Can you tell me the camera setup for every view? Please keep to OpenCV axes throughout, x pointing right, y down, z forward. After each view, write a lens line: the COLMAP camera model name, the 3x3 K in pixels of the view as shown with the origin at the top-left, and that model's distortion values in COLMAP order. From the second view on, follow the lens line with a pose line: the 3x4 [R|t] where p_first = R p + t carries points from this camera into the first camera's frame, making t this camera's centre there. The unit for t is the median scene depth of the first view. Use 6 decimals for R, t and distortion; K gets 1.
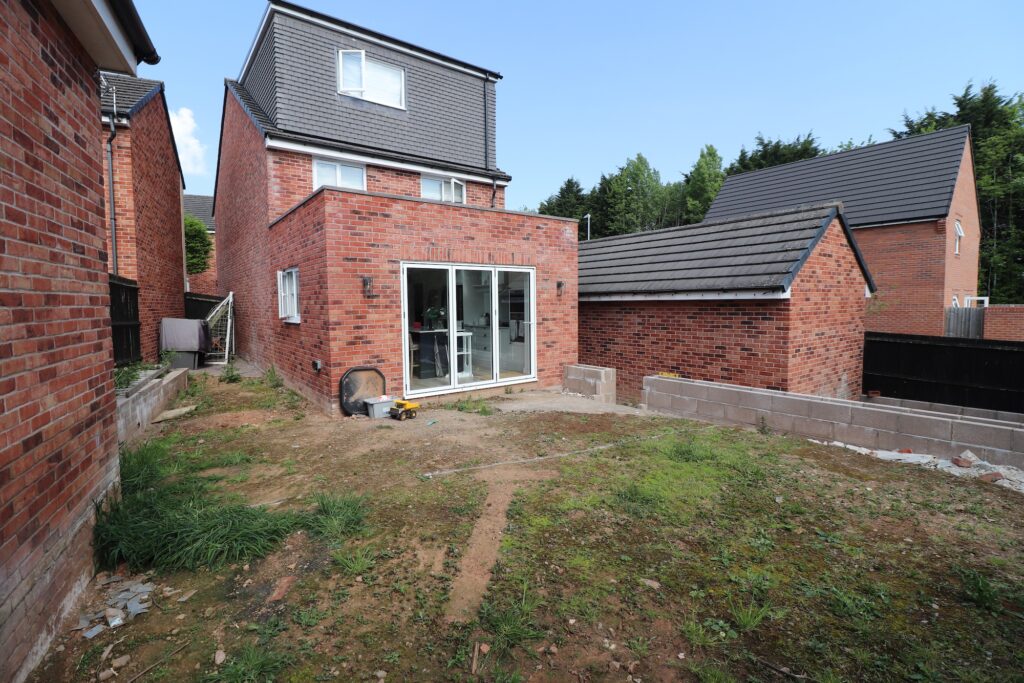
lens RADIAL K [[470.5, 0, 510.1], [0, 470.5, 334.9], [0, 0, 1]] dist [-0.014548, -0.006359]
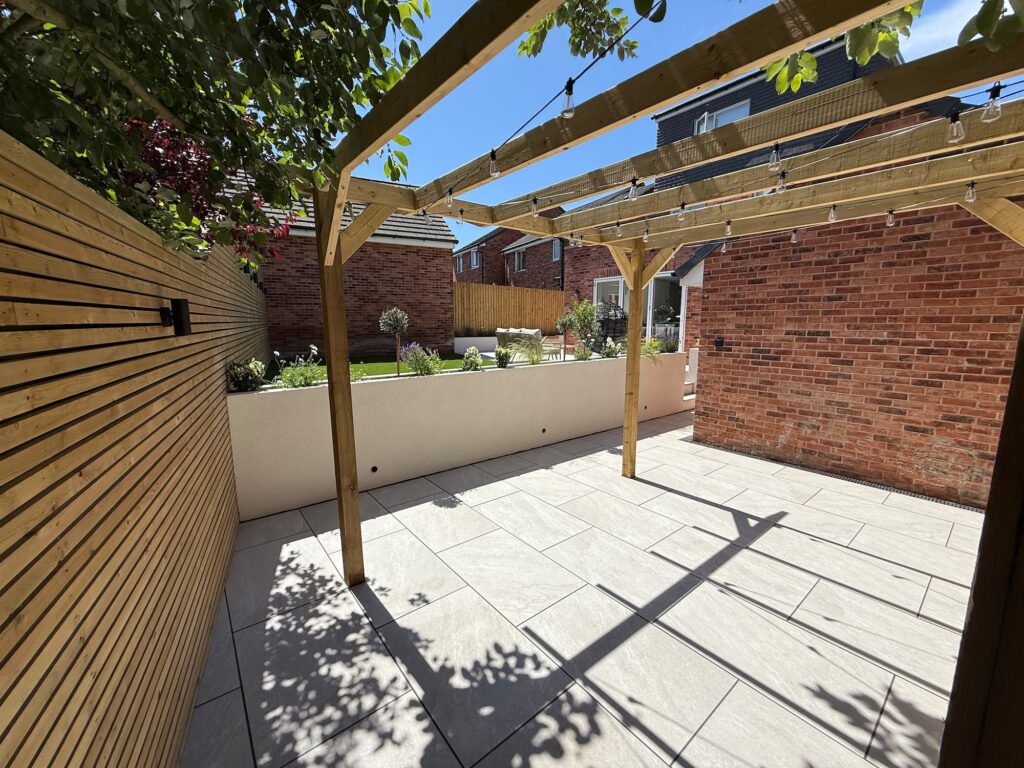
lens RADIAL K [[406.5, 0, 507.7], [0, 406.5, 385.7], [0, 0, 1]] dist [-0.002438, 0.001091]
pose [[0.024009, 0.170646, -0.985040, 1.217640], [-0.068284, 0.983303, 0.168680, 0.003343], [0.997377, 0.063212, 0.035261, 0.570258]]
